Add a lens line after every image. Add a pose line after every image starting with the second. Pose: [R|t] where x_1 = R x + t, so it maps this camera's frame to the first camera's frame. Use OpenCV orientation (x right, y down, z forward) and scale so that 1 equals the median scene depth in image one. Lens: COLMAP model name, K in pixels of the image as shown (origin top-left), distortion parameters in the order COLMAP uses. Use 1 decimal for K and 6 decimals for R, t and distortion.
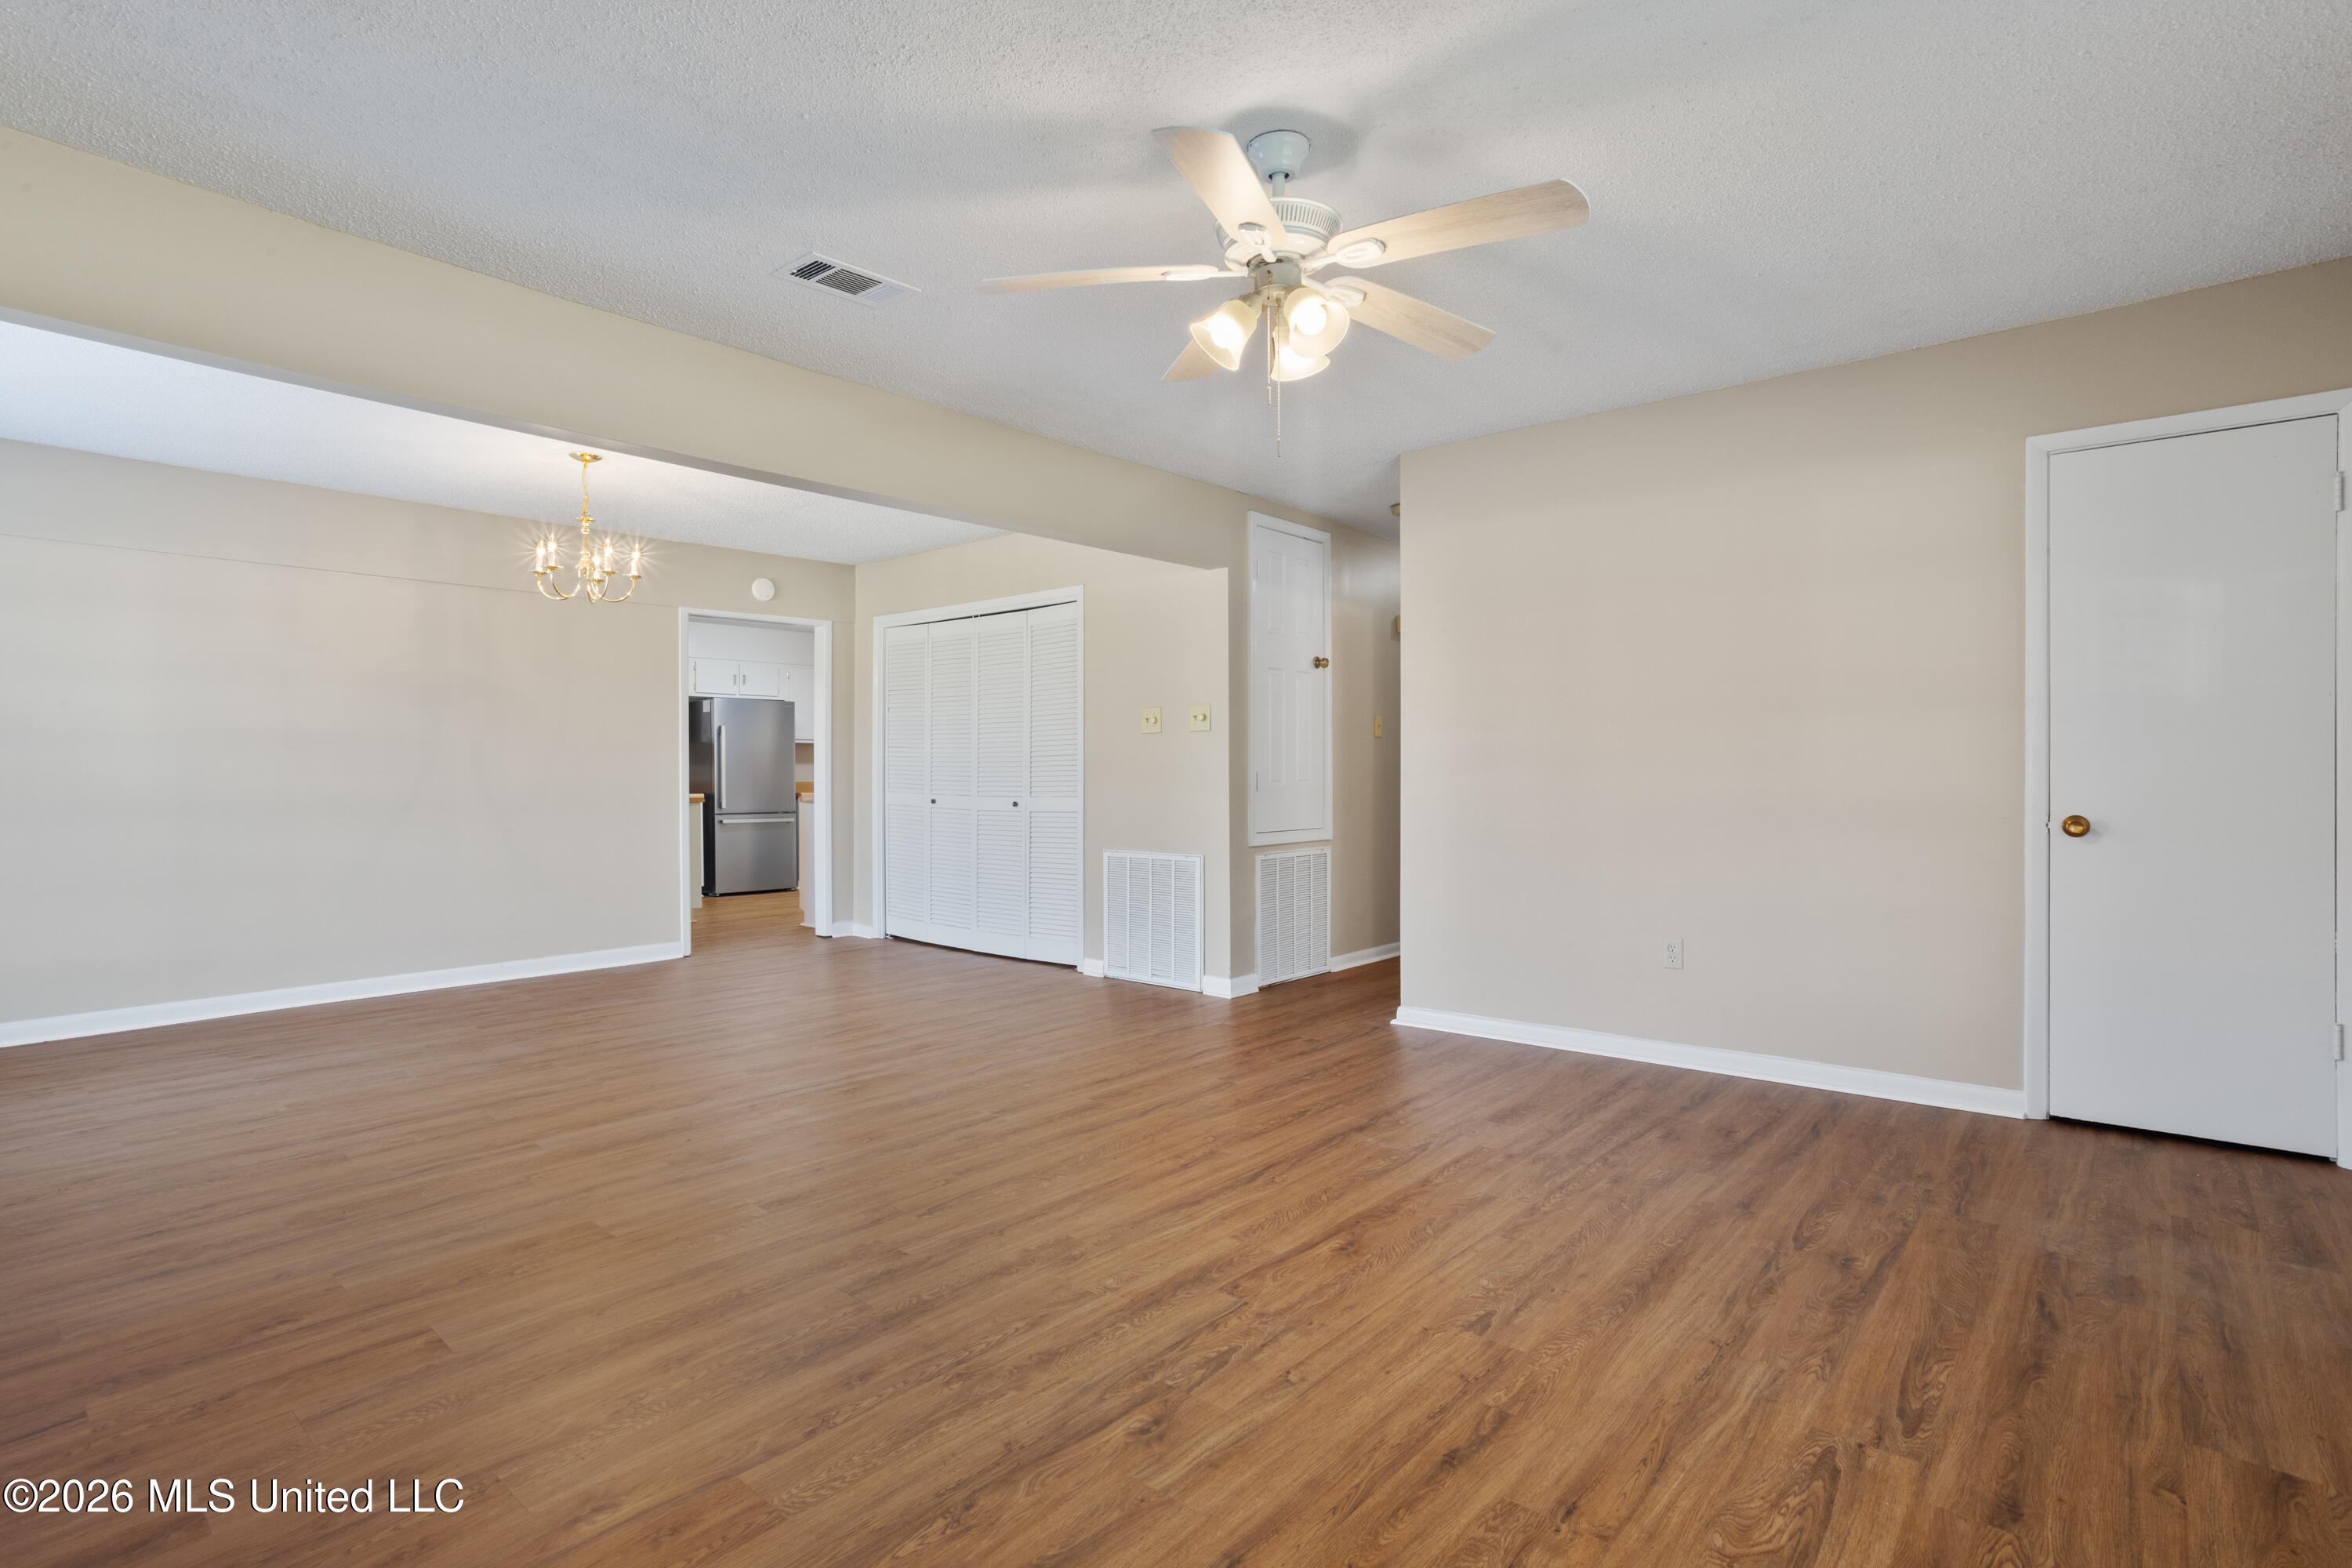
lens RADIAL K [[1130.2, 0, 1160.1], [0, 1130.2, 782.3], [0, 0, 1]] dist [-0.042901, 0.026131]
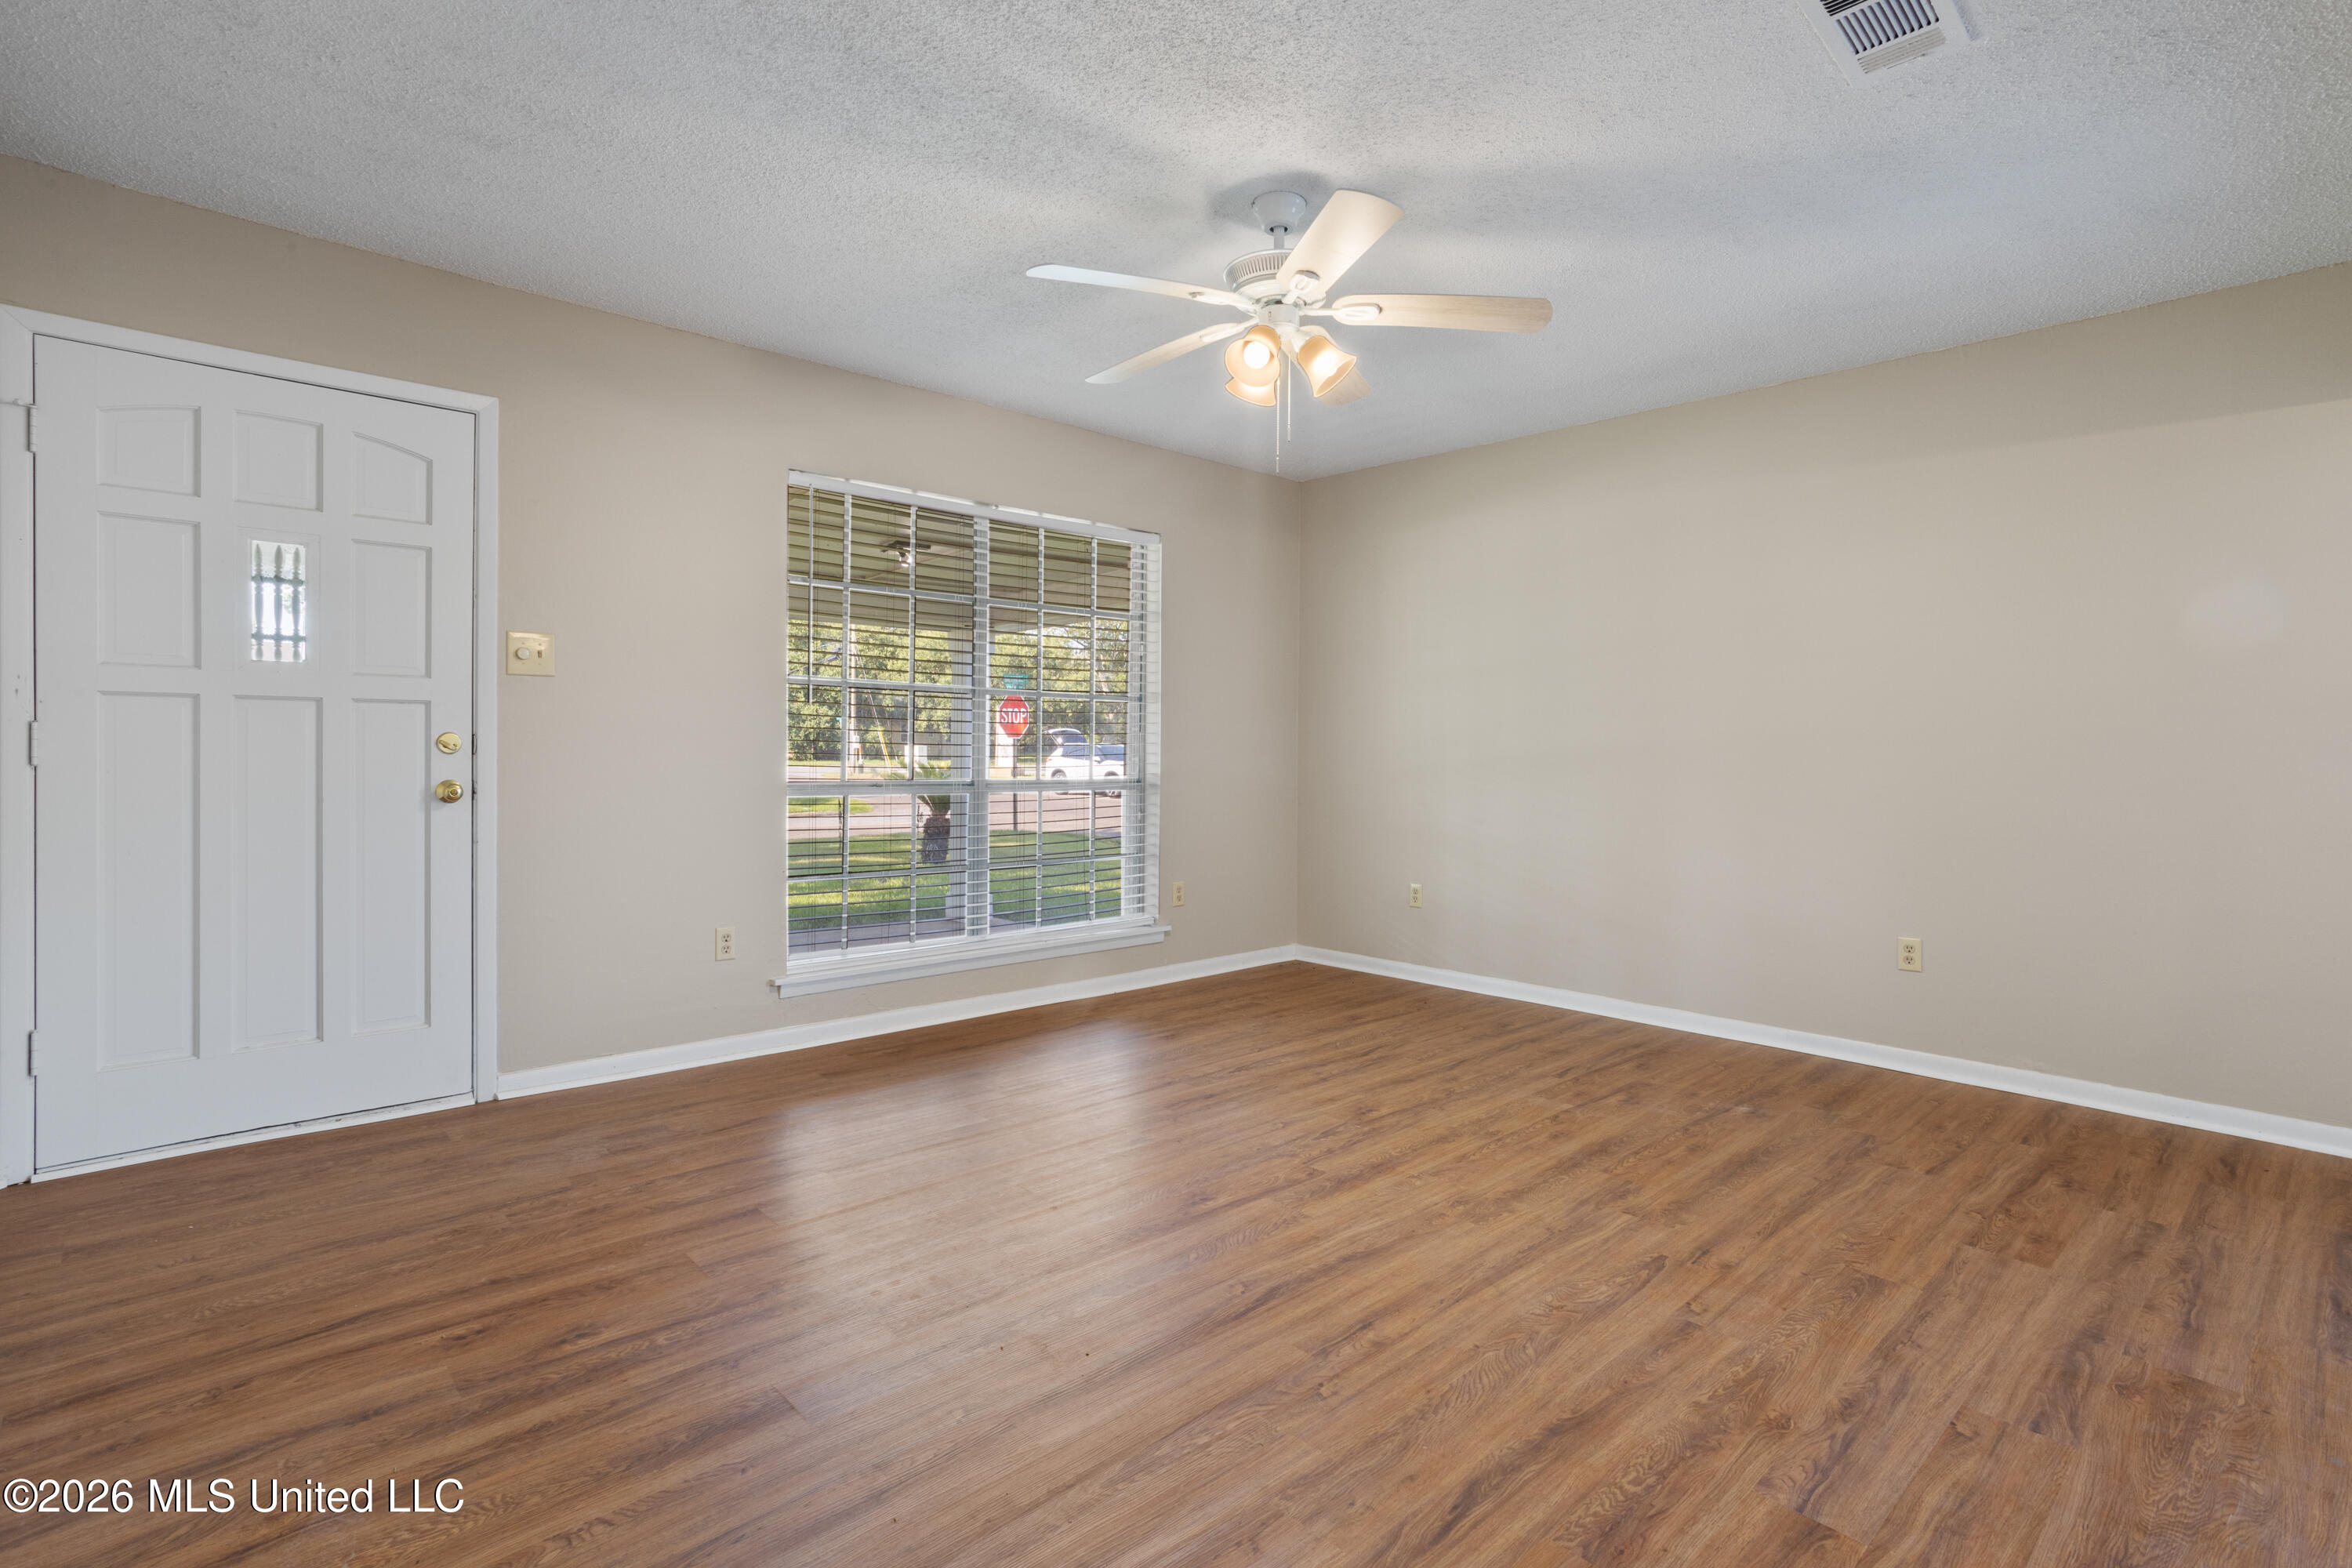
lens RADIAL K [[1130.2, 0, 1171.2], [0, 1130.2, 757.2], [0, 0, 1]] dist [-0.042901, 0.026131]
pose [[-0.994532, -0.007117, 0.104190, 0.090035], [-0.005376, 0.999841, 0.016980, -0.018665], [-0.104294, 0.016327, -0.994412, 2.116547]]
